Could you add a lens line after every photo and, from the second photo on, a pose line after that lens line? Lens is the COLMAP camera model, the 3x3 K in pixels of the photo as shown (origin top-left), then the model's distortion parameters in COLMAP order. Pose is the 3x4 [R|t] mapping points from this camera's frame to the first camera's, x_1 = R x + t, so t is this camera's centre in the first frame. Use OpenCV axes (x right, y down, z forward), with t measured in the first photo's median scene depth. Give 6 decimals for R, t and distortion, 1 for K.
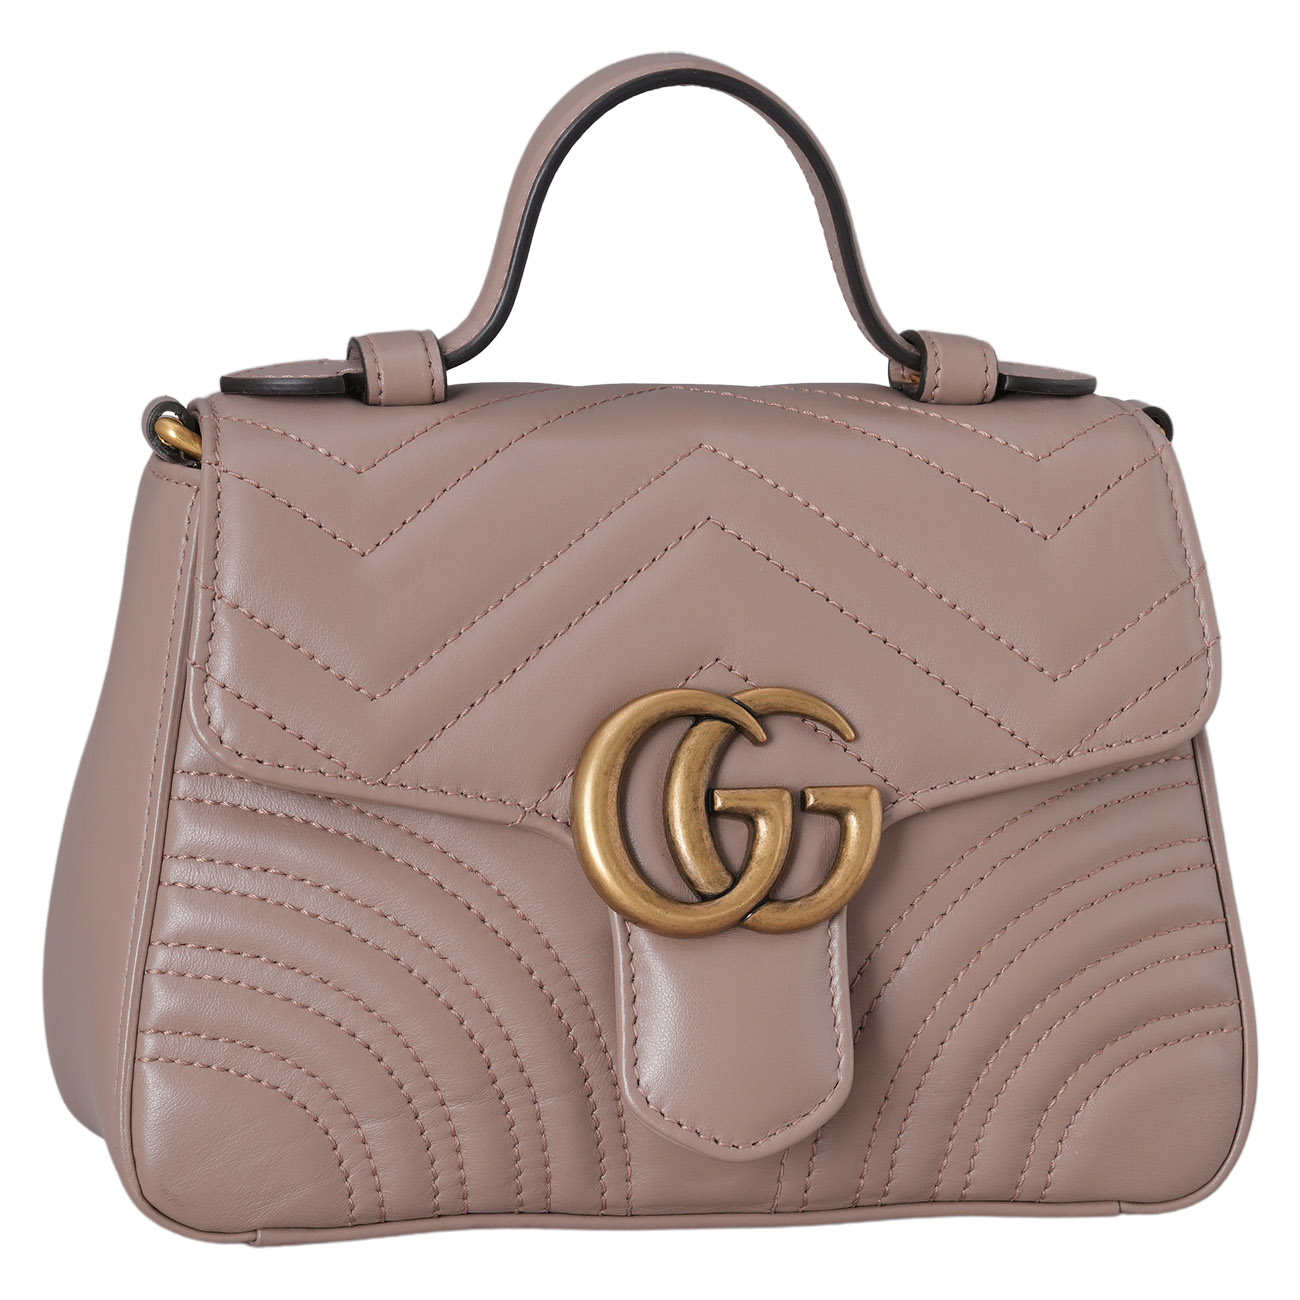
lens RADIAL K [[5816.7, 0, 650.0], [0, 5816.7, 650.0], [0, 0, 1]] dist [0.194361, -5.406827]
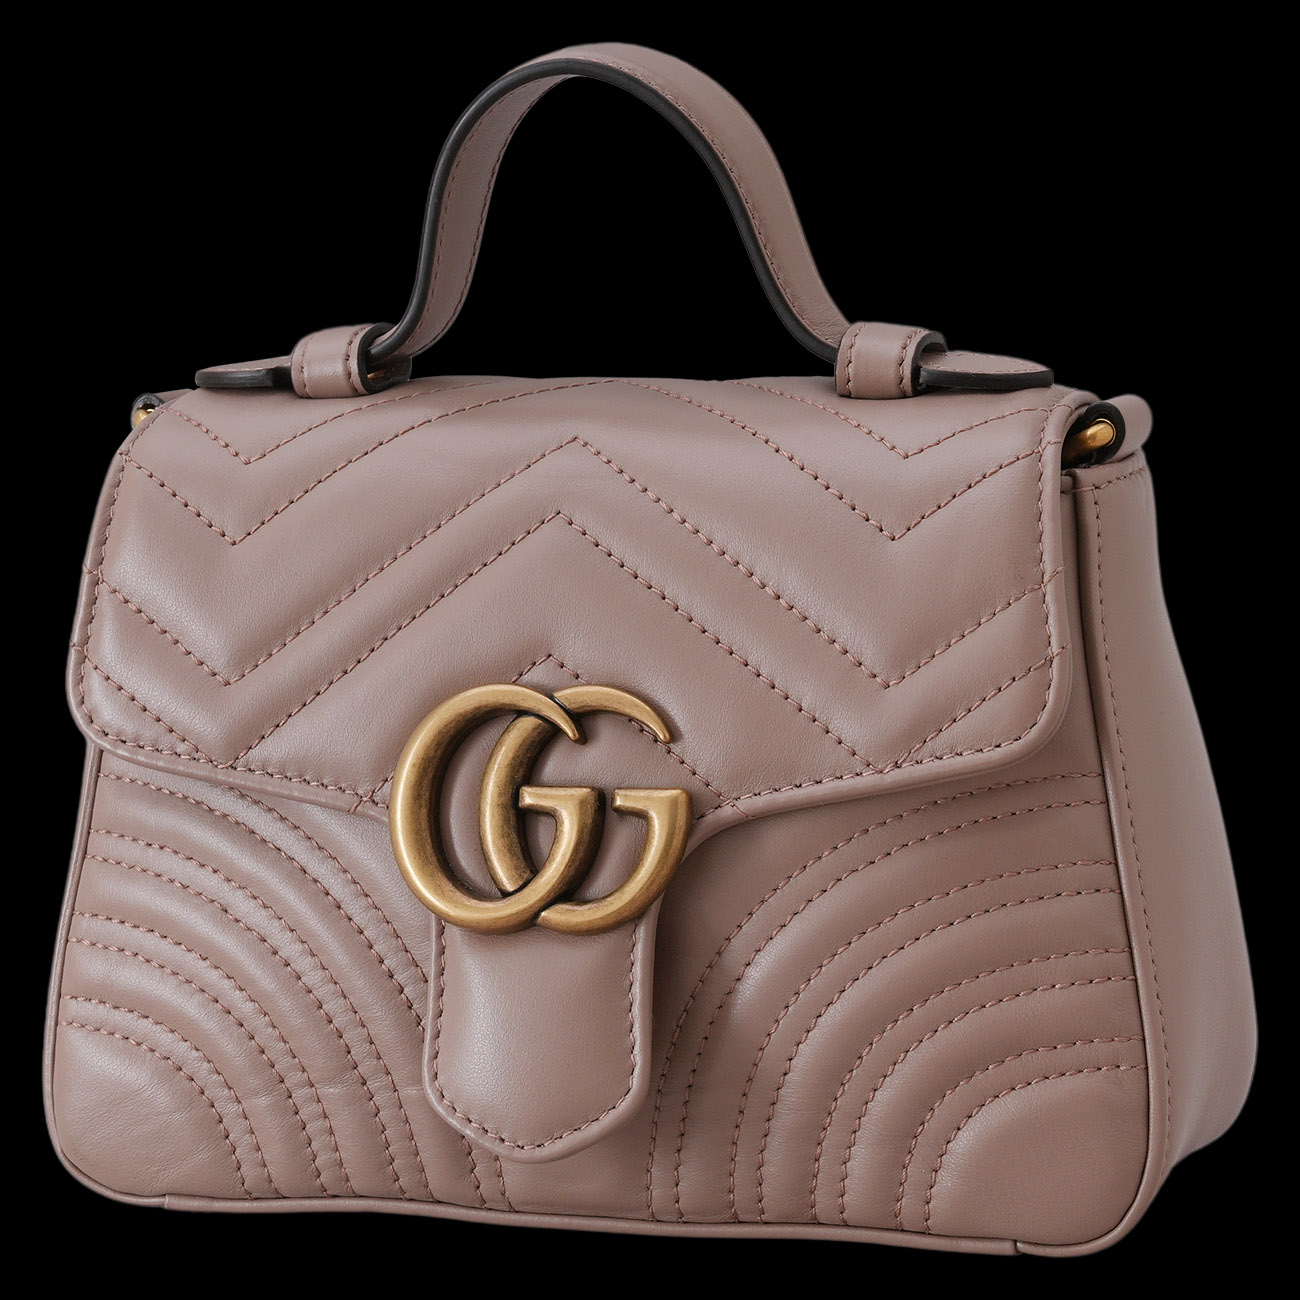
lens RADIAL K [[5816.7, 0, 650.0], [0, 5816.7, 650.0], [0, 0, 1]] dist [0.194361, -5.406827]
pose [[0.837641, 0.025779, -0.545612, 0.566331], [-0.025856, 0.999637, 0.007537, -0.007194], [0.545609, 0.007794, 0.838004, 0.179641]]
